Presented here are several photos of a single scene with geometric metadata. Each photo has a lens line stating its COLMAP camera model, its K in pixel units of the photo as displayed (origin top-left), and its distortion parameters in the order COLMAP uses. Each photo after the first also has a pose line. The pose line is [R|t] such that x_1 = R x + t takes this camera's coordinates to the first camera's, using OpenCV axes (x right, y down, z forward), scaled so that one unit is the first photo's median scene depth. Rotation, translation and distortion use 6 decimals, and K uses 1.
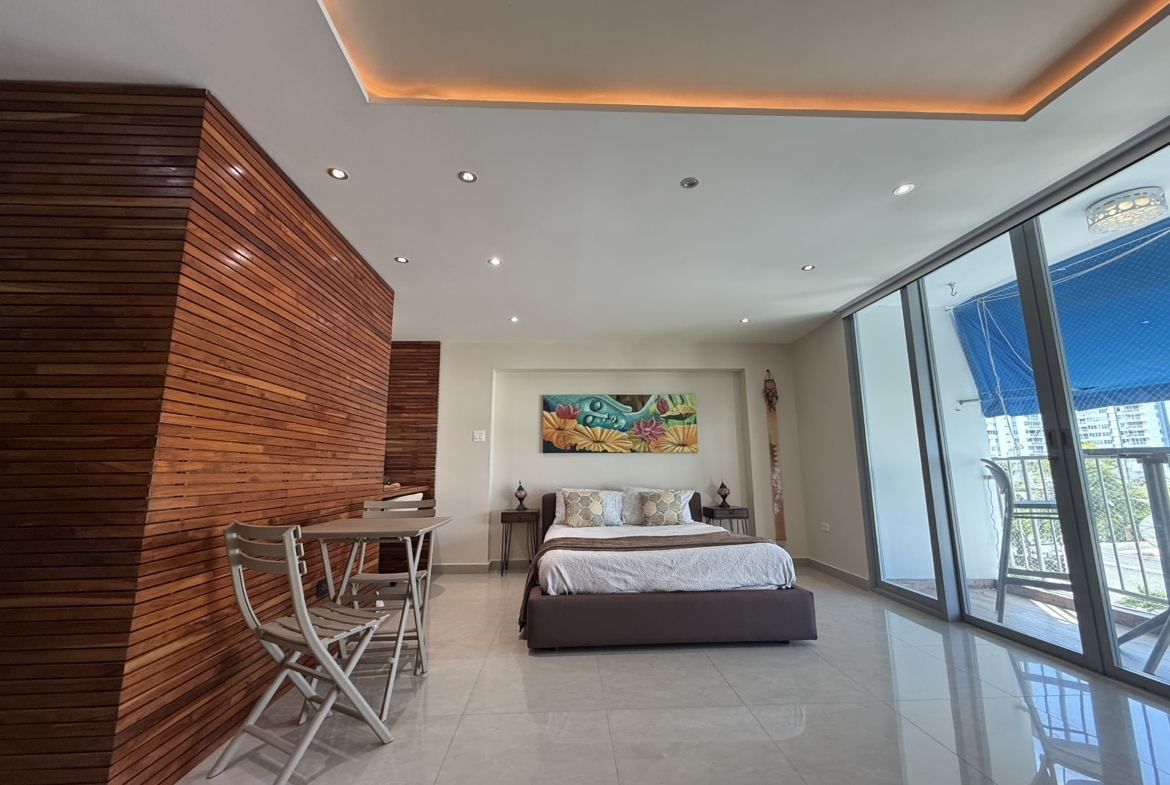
lens RADIAL K [[474.3, 0, 586.5], [0, 474.3, 389.3], [0, 0, 1]] dist [0.002899, 0.002610]
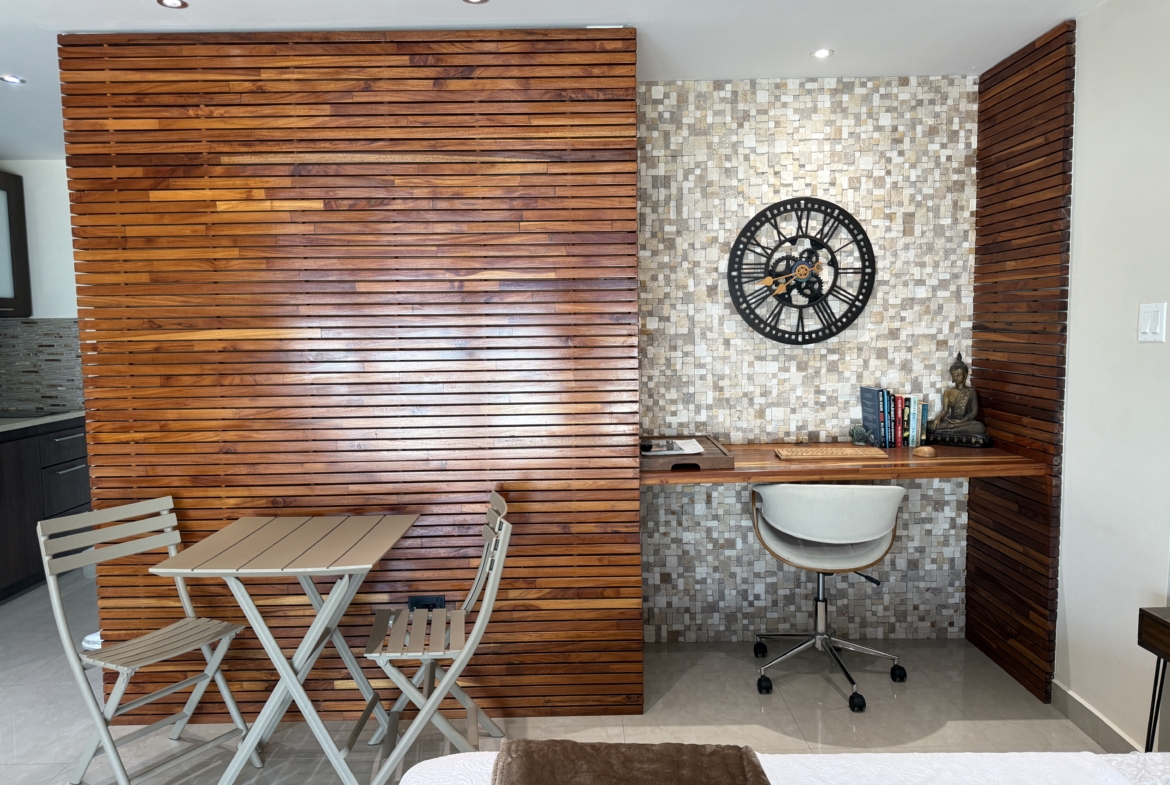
lens RADIAL K [[819.4, 0, 584.9], [0, 819.4, 401.1], [0, 0, 1]] dist [0.045637, -0.031339]
pose [[-0.051633, 0.099864, -0.993660, 0.287417], [0.185674, 0.978599, 0.088703, 0.038641], [0.981254, -0.179917, -0.069070, 0.697161]]
